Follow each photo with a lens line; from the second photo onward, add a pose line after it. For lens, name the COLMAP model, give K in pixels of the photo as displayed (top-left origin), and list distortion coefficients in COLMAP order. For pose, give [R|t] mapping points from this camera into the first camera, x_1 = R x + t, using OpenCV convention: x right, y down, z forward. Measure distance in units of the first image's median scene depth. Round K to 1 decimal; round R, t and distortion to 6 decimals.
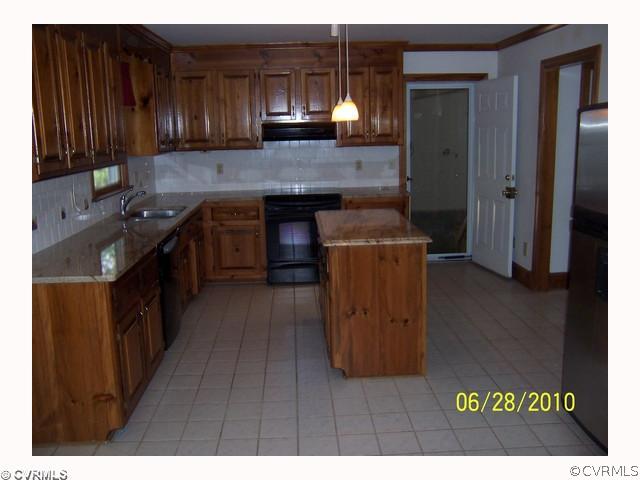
lens RADIAL K [[567.3, 0, 321.5], [0, 567.3, 238.6], [0, 0, 1]] dist [-0.047044, 0.018803]
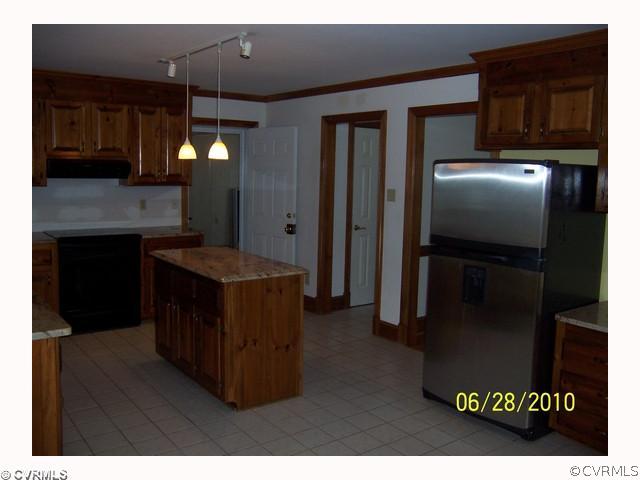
lens RADIAL K [[567.3, 0, 322.3], [0, 567.3, 241.0], [0, 0, 1]] dist [-0.047044, 0.018803]
pose [[0.839555, -0.029576, 0.542470, -0.239759], [0.066082, 0.996662, -0.047934, 0.000092], [-0.539241, 0.076090, 0.838707, 0.024345]]
